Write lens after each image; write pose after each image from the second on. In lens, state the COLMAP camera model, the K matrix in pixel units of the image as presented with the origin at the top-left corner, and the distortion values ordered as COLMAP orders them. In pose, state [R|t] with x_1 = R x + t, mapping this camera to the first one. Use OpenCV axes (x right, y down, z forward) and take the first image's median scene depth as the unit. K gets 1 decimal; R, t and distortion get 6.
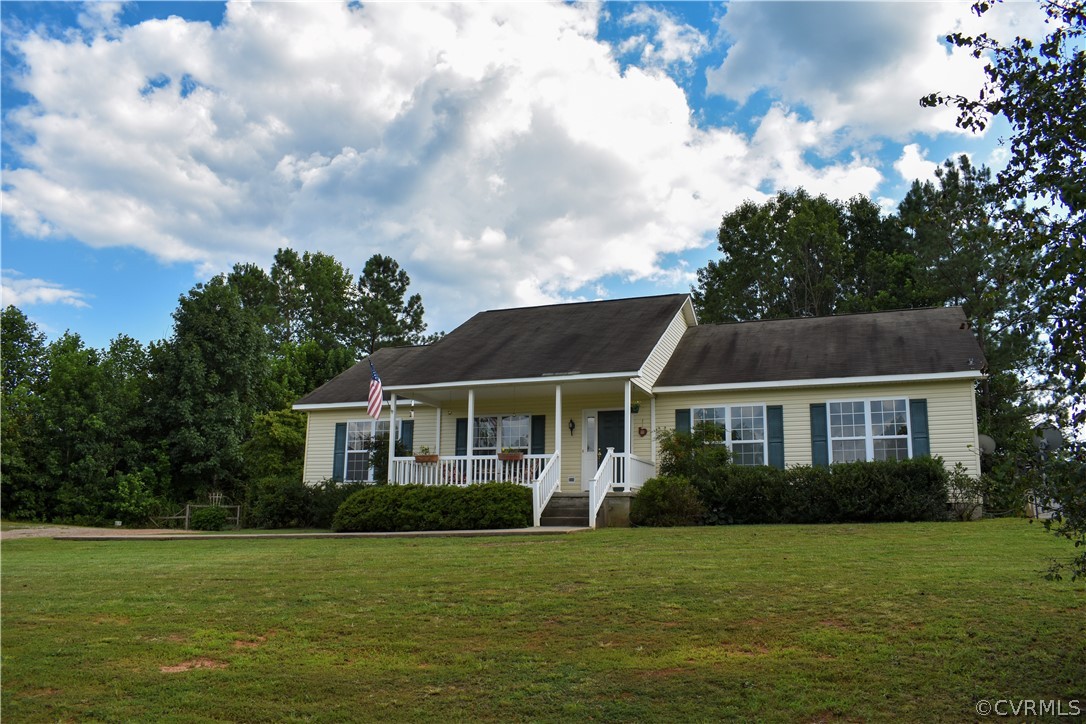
lens RADIAL K [[852.5, 0, 543.0], [0, 852.5, 362.0], [0, 0, 1]] dist [-0.086503, 0.016044]
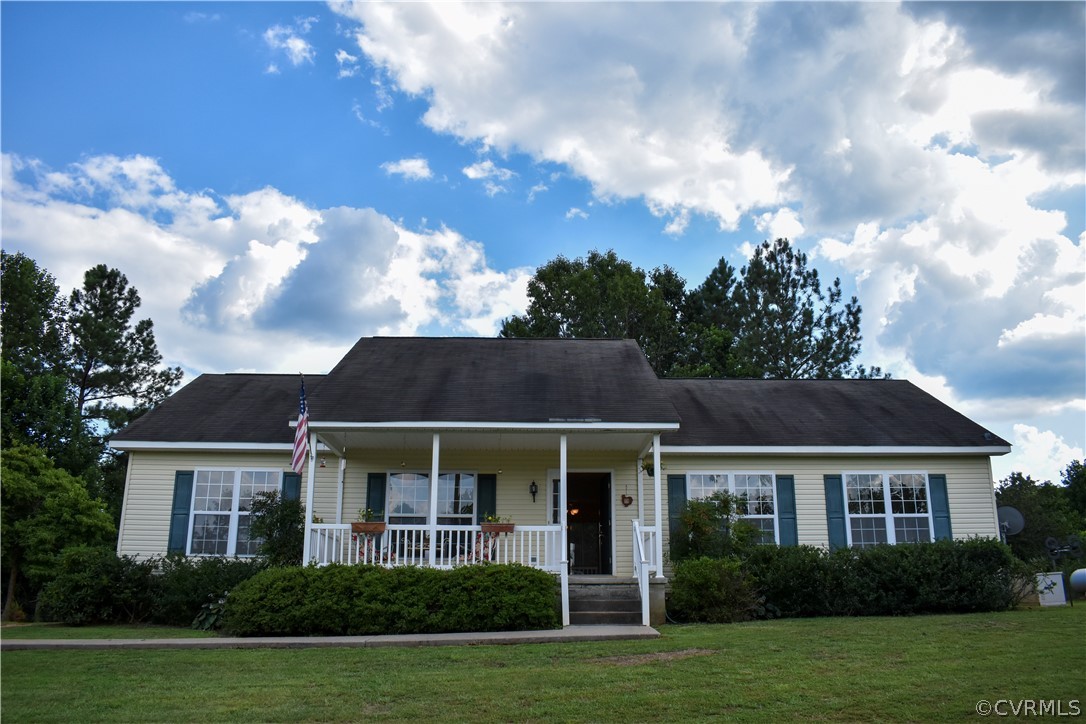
lens RADIAL K [[880.5, 0, 543.0], [0, 880.5, 362.0], [0, 0, 1]] dist [-0.090176, 0.012961]
pose [[0.924756, 0.094435, 0.368657, -0.287582], [-0.065448, 0.993754, -0.090387, 0.033422], [-0.374890, 0.059458, 0.925161, 0.265538]]
